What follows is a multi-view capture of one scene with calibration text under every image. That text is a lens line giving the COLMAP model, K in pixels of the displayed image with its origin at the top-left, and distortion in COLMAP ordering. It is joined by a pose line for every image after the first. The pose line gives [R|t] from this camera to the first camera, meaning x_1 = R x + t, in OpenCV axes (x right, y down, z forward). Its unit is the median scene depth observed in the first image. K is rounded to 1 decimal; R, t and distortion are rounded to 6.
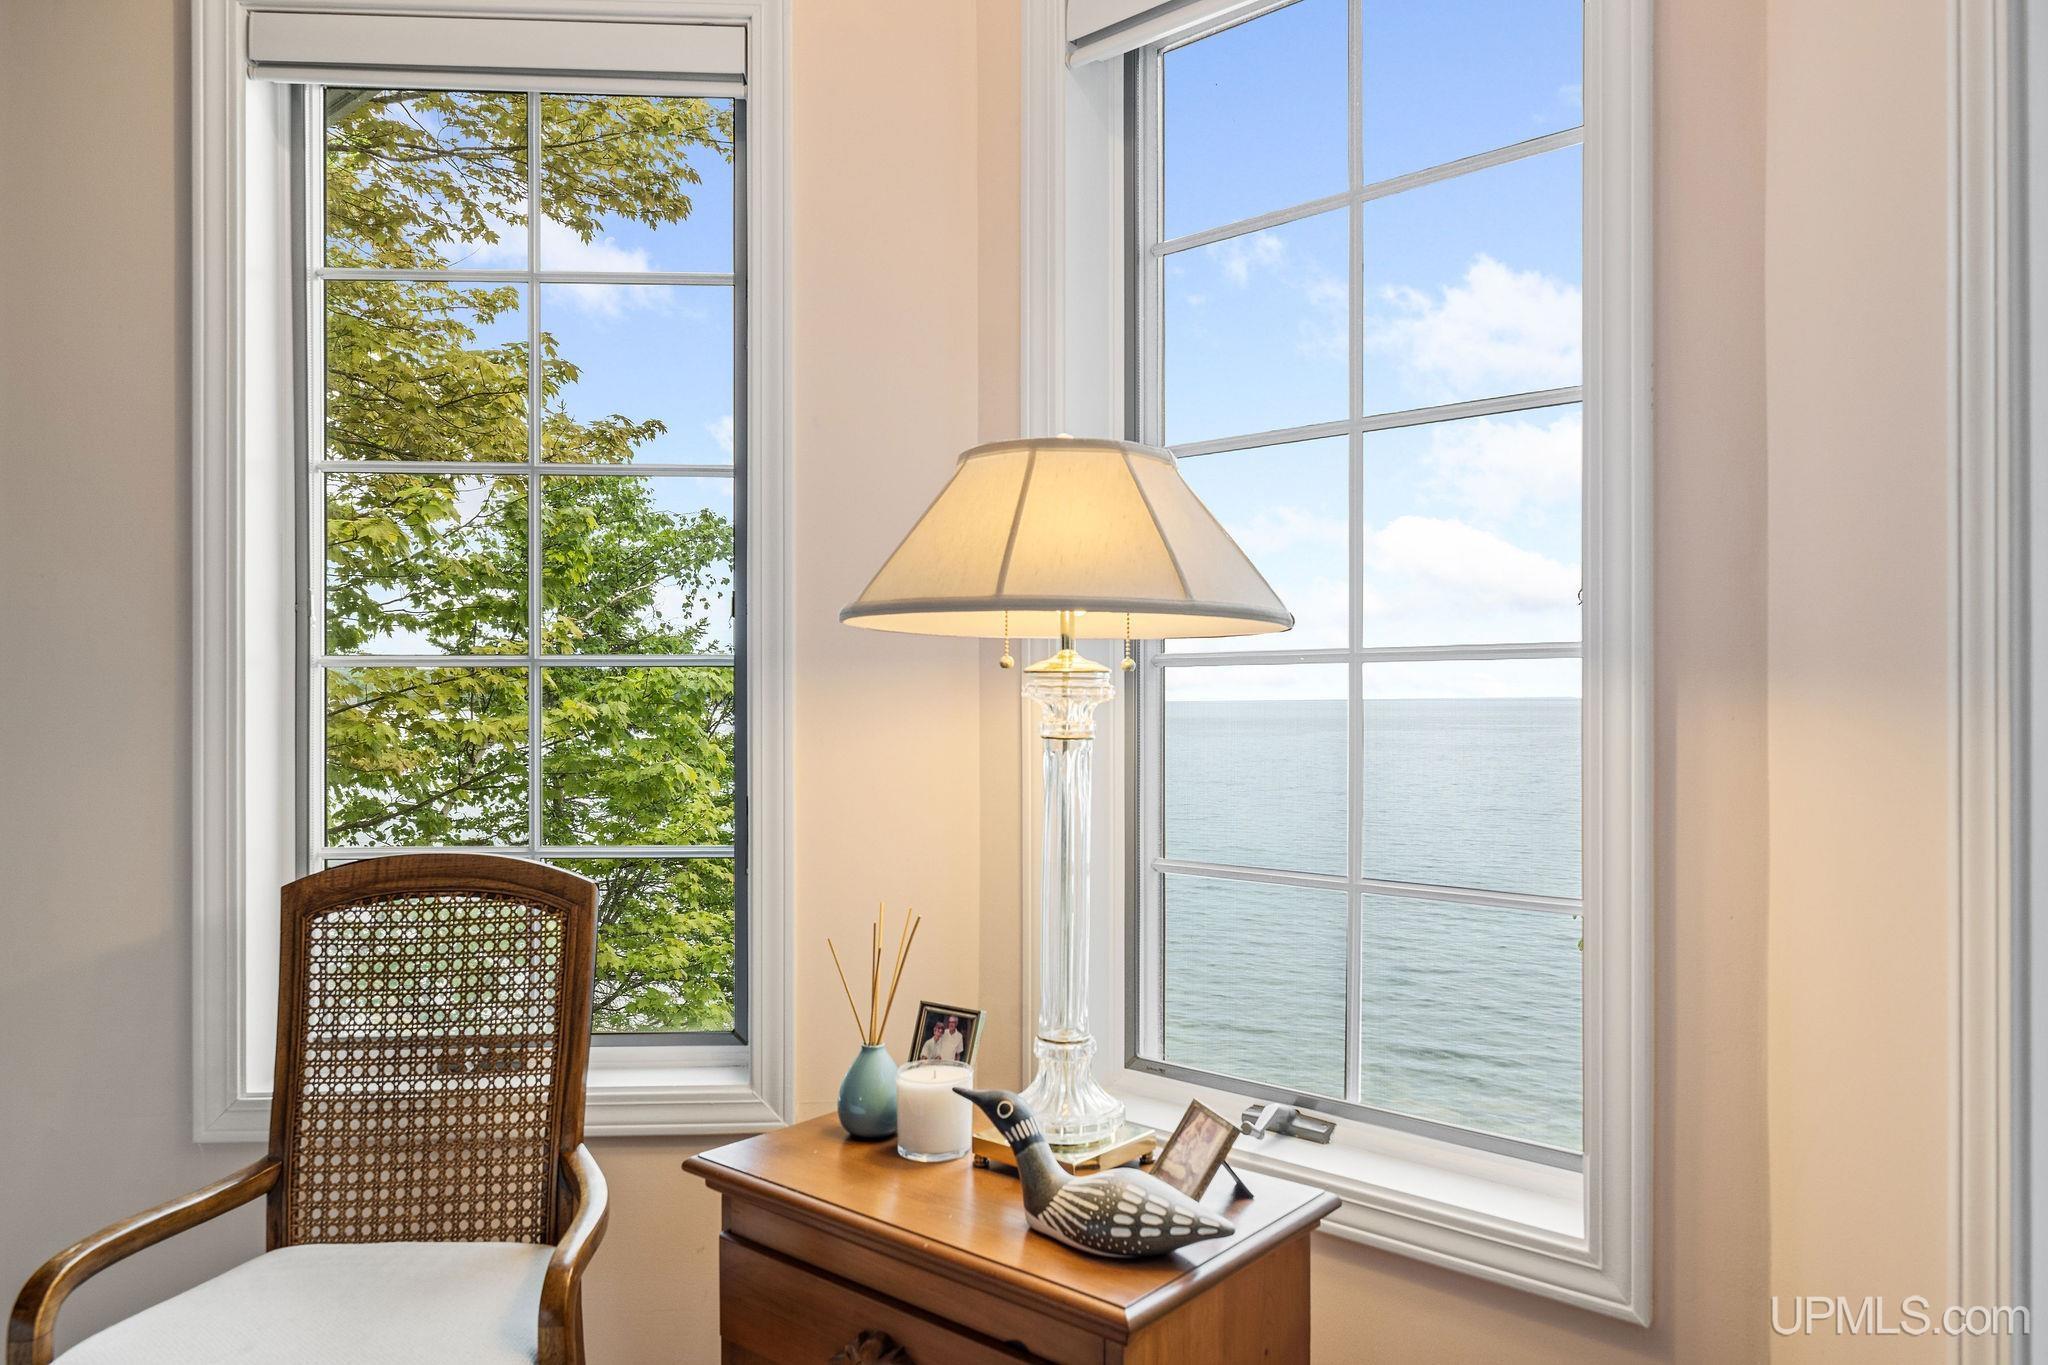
lens RADIAL K [[1352.1, 0, 1021.5], [0, 1352.1, 693.3], [0, 0, 1]] dist [0.008152, 0.002549]
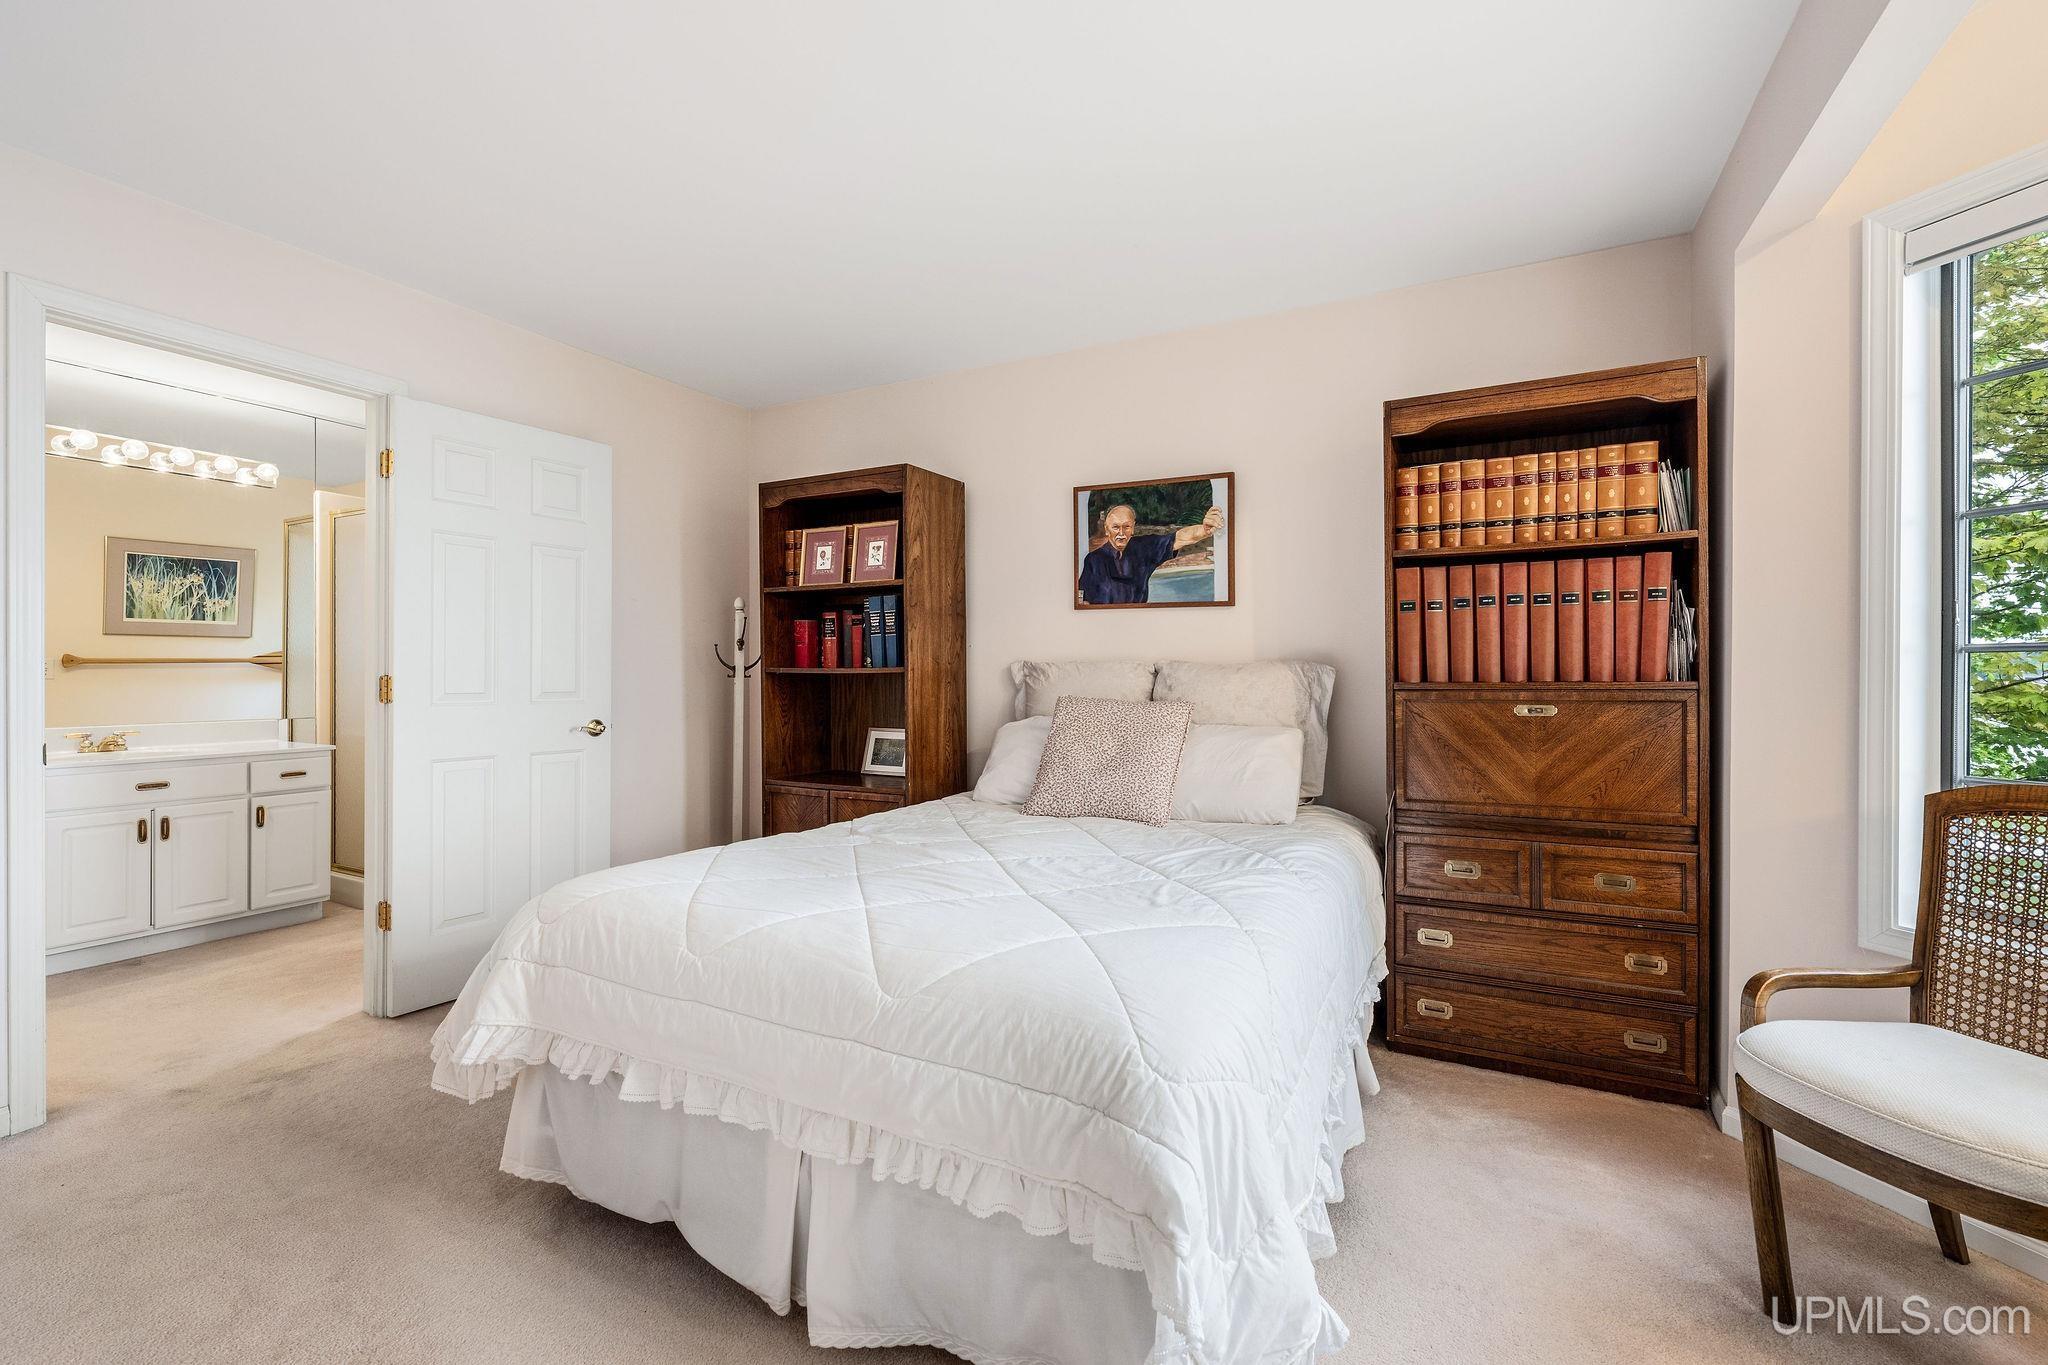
lens RADIAL K [[877.5, 0, 1008.4], [0, 877.5, 671.8], [0, 0, 1]] dist [0.001421, 0.000696]
pose [[0.237236, 0.007076, -0.971426, 0.175581], [-0.003245, 0.999974, 0.006491, -0.001161], [0.971447, 0.001612, 0.237253, -0.247046]]
